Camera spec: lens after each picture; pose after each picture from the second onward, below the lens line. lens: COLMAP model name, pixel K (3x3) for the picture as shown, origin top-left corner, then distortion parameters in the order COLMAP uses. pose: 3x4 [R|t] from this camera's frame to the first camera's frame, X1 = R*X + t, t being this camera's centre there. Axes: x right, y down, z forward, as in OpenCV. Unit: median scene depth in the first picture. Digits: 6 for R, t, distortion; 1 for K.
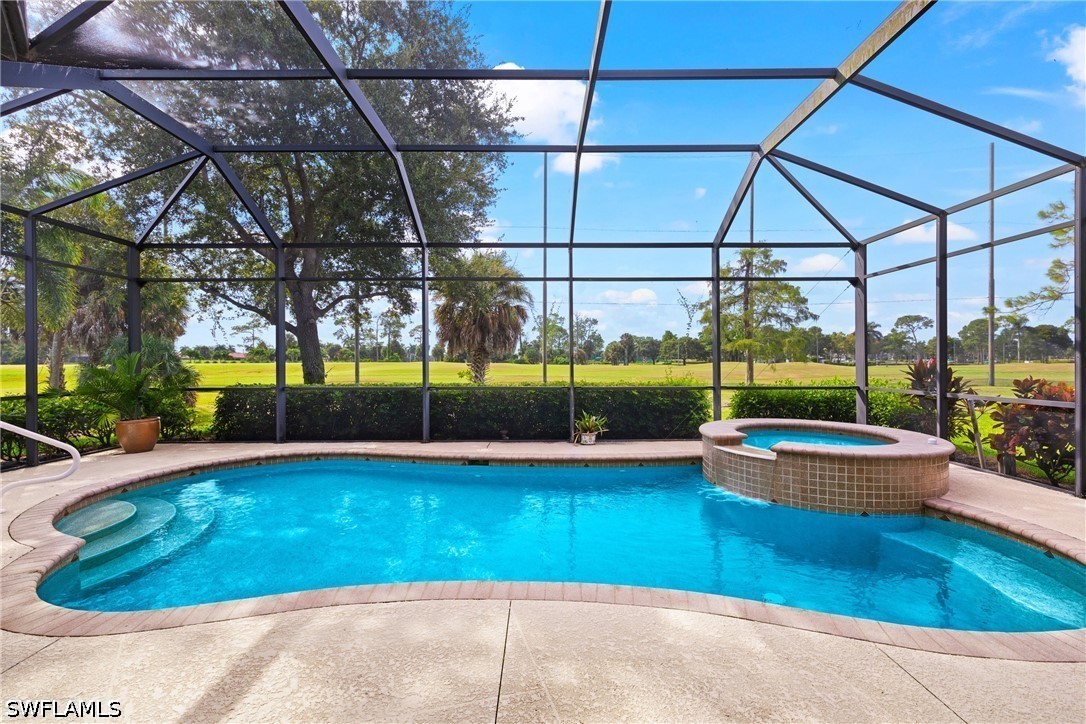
lens RADIAL K [[434.9, 0, 537.5], [0, 434.9, 360.5], [0, 0, 1]] dist [0.000186, 0.000129]
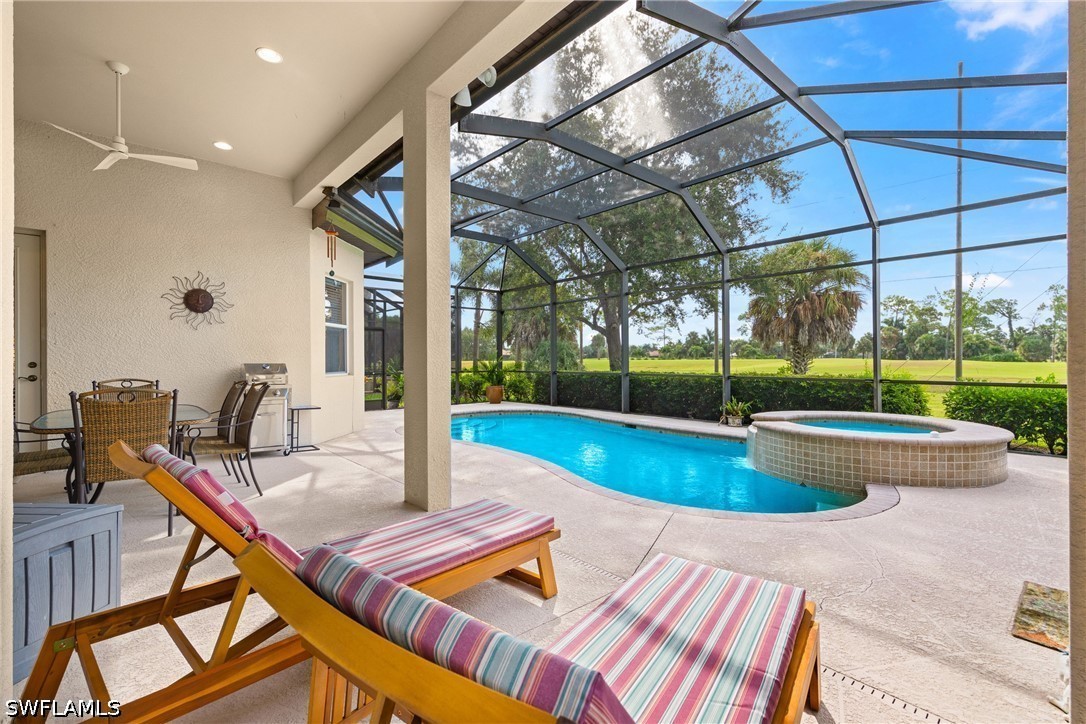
lens RADIAL K [[480.4, 0, 549.3], [0, 480.4, 358.3], [0, 0, 1]] dist [0.000012, 0.000085]
pose [[0.662542, -0.001894, -0.749022, 0.409017], [0.002392, 0.999997, -0.000412, 0.008538], [0.749021, -0.001519, 0.662545, -0.101393]]
